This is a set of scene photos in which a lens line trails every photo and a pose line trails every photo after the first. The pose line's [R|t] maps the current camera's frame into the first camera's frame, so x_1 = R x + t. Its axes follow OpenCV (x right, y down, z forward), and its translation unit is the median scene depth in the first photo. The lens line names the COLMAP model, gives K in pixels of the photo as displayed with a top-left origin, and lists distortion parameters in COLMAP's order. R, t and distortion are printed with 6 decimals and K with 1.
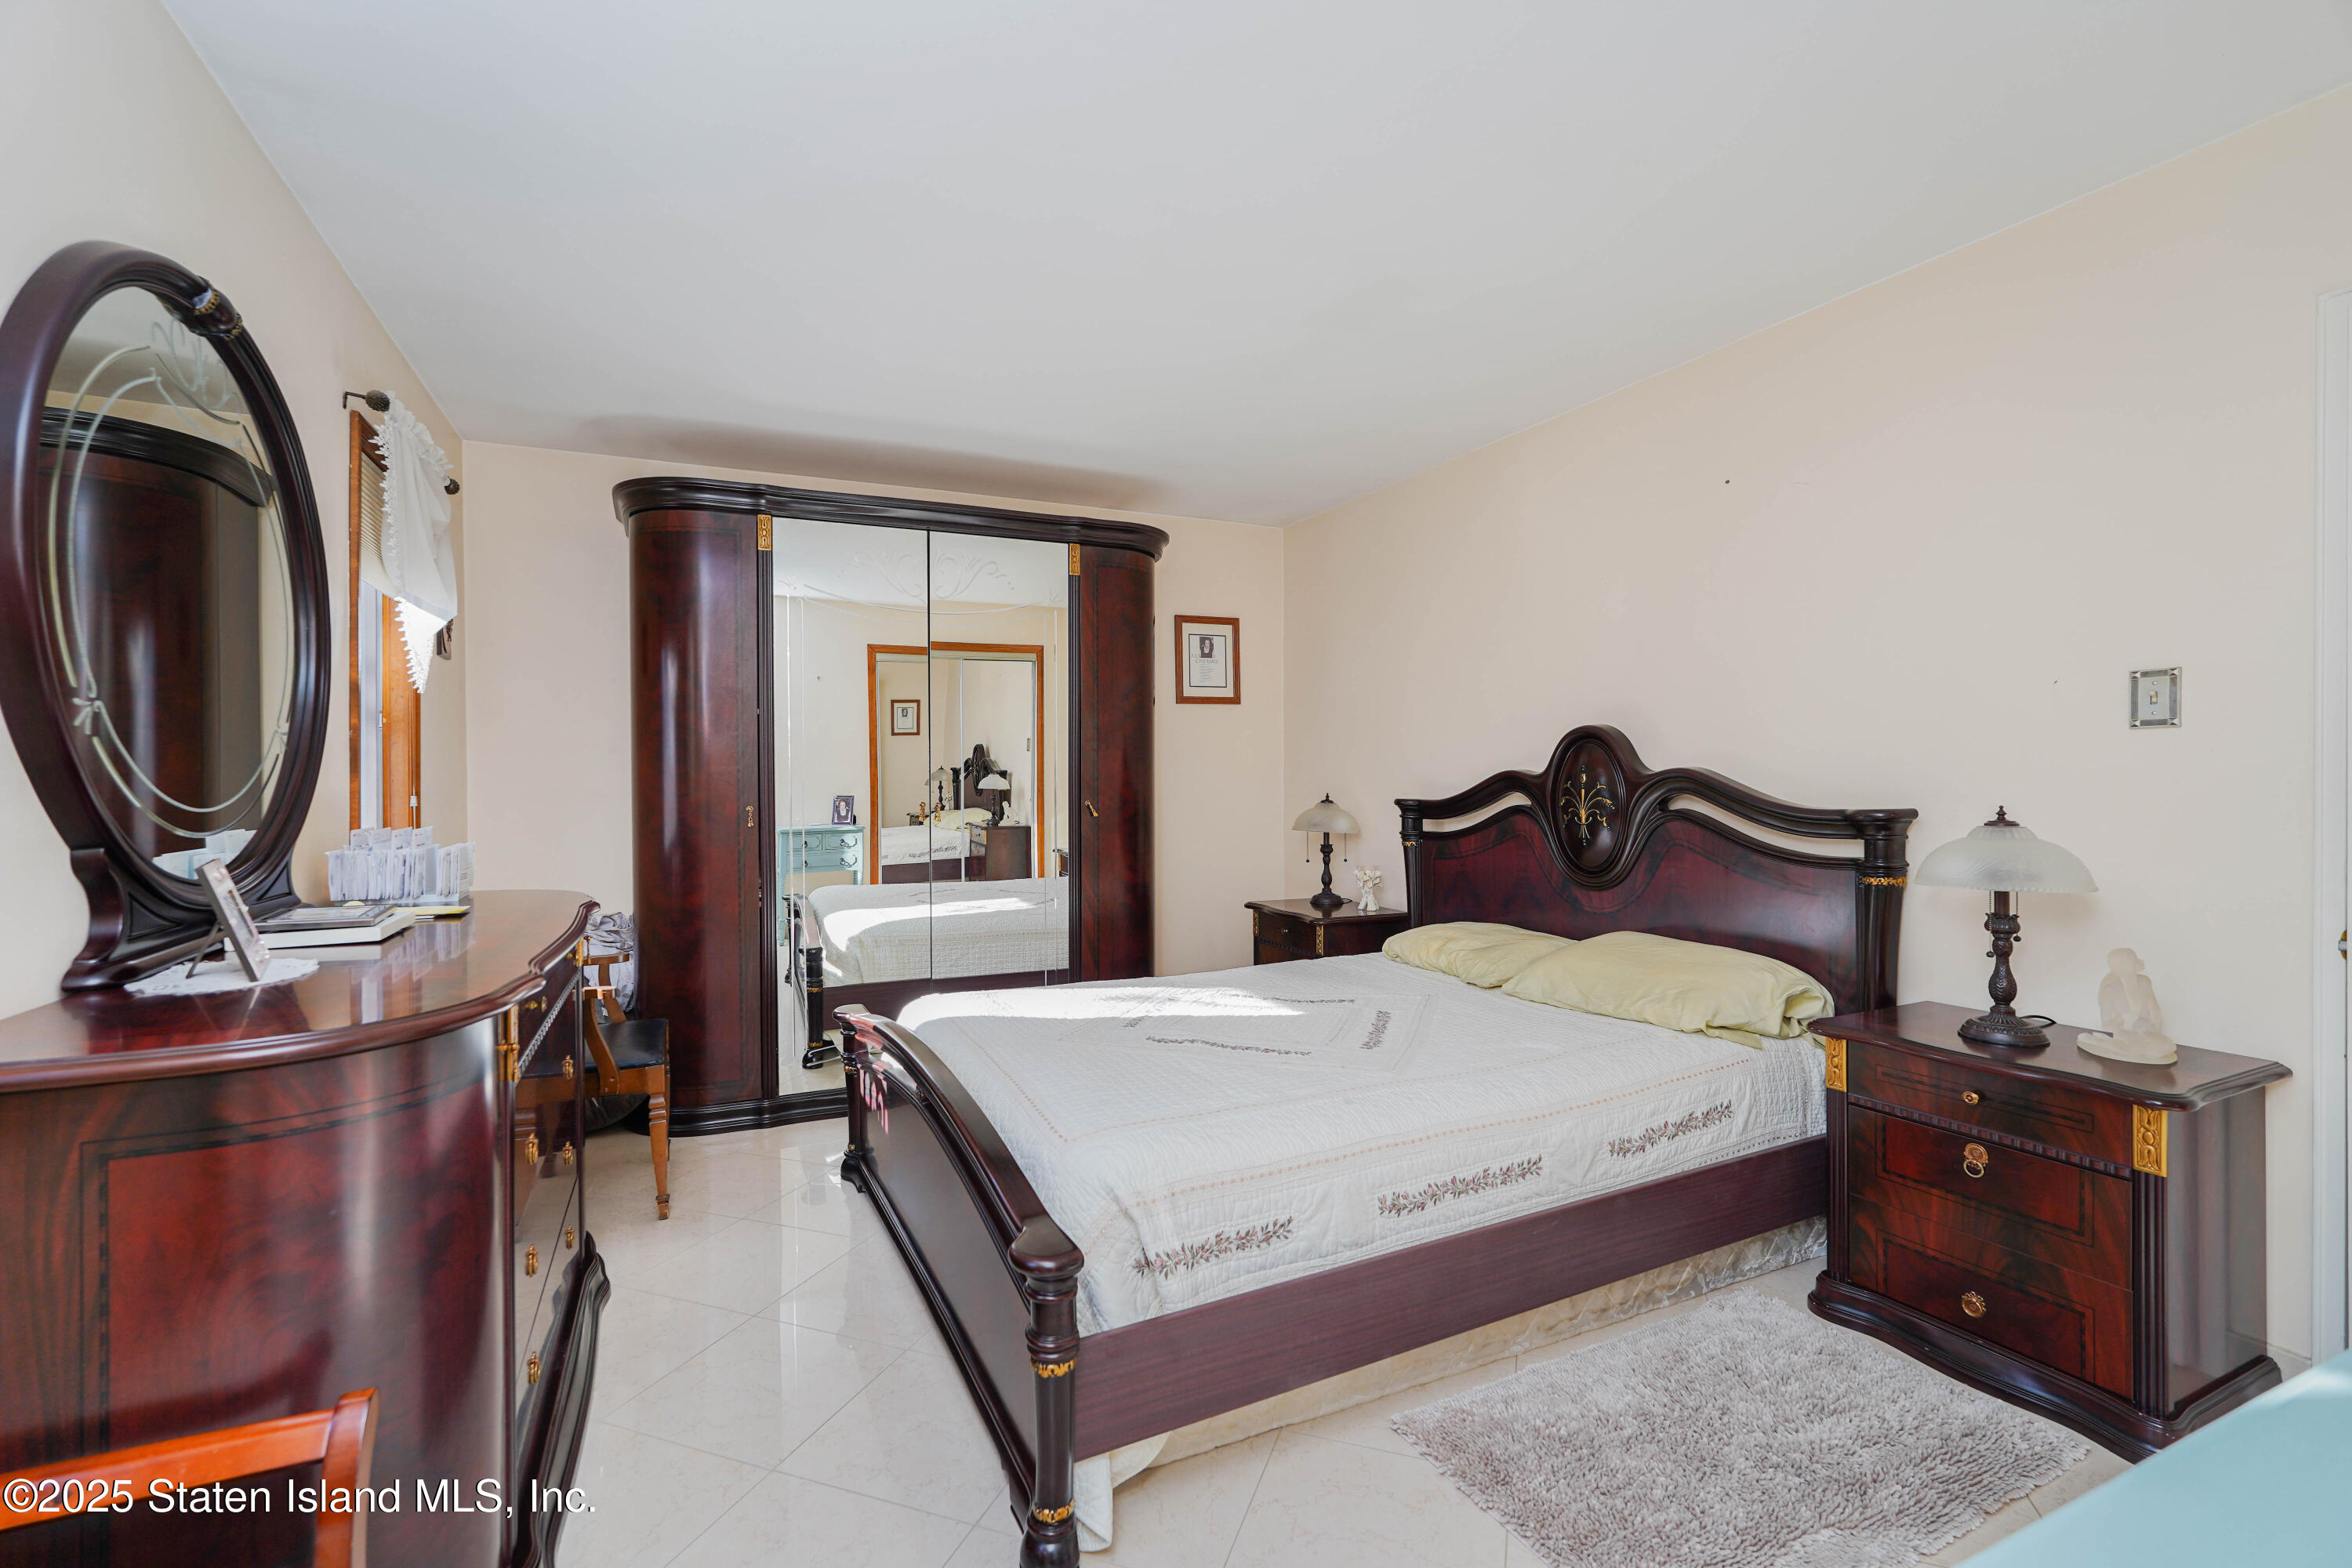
lens RADIAL K [[1047.1, 0, 1171.5], [0, 1047.1, 787.4], [0, 0, 1]] dist [0.001473, 0.000172]
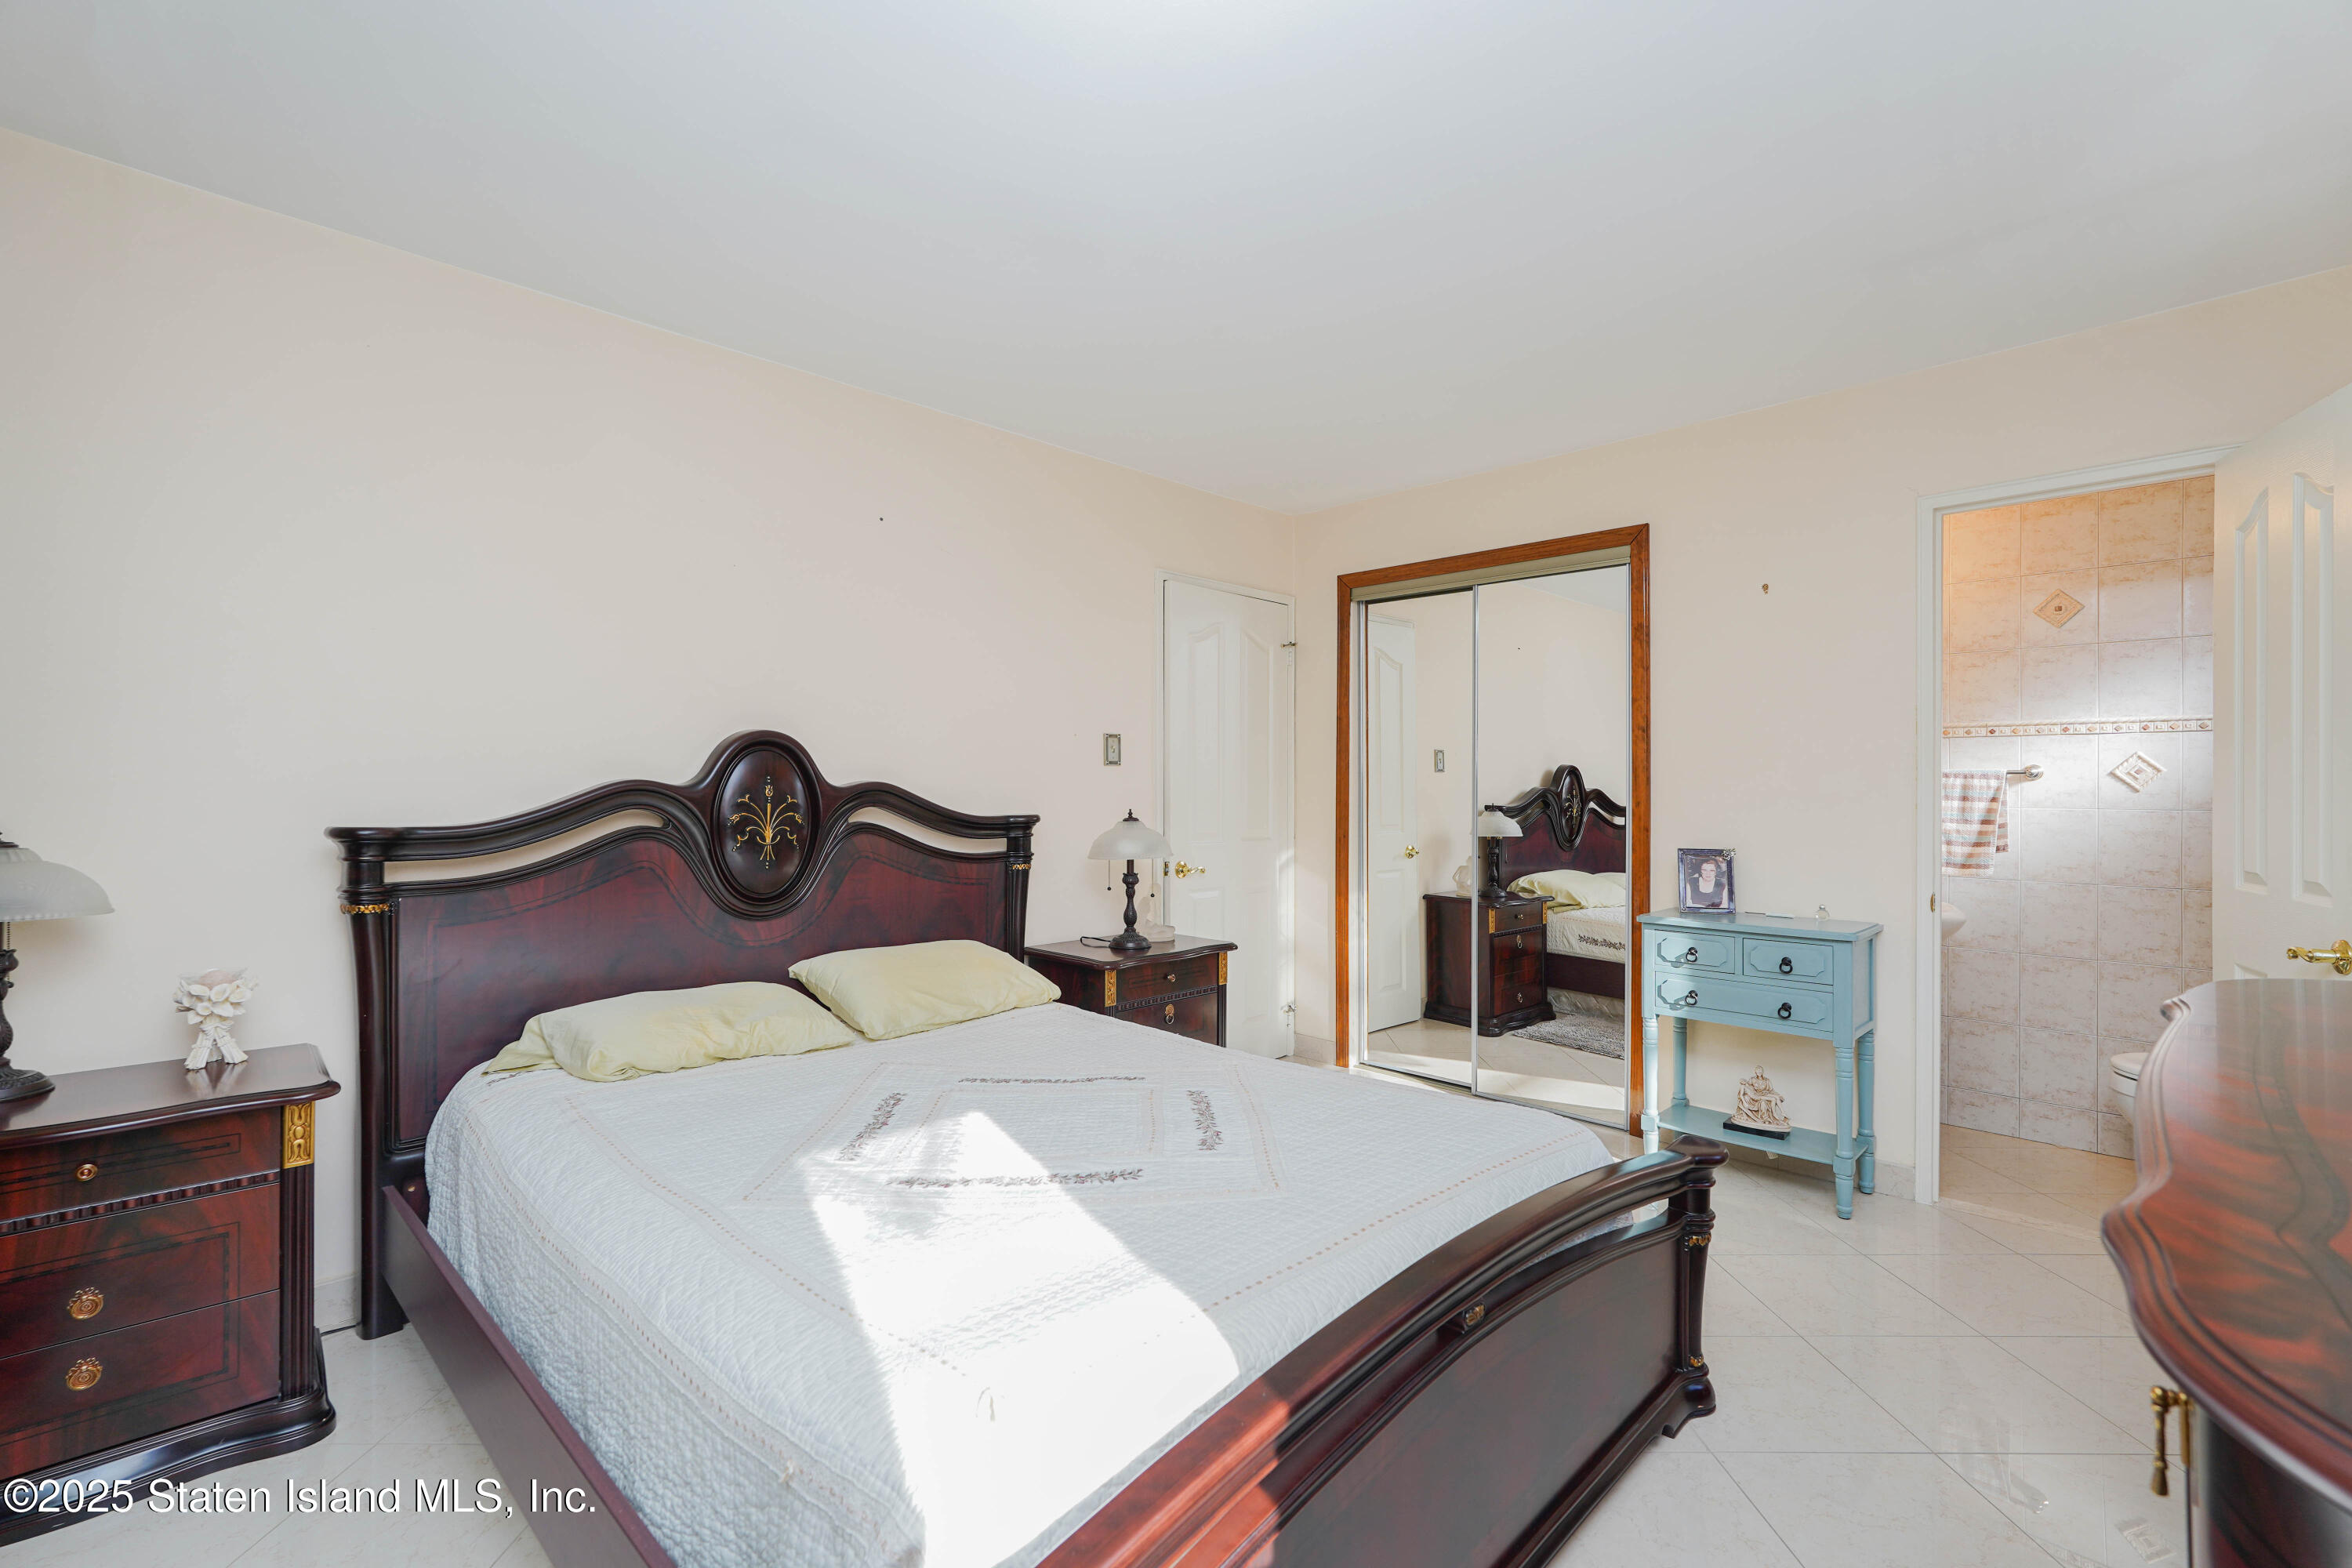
lens RADIAL K [[1047.1, 0, 1163.3], [0, 1047.1, 784.3], [0, 0, 1]] dist [0.001473, 0.000172]
pose [[-0.355394, -0.000758, 0.934716, -0.575379], [-0.003309, 0.999994, -0.000447, -0.016311], [-0.934711, -0.003252, -0.355394, 1.102328]]
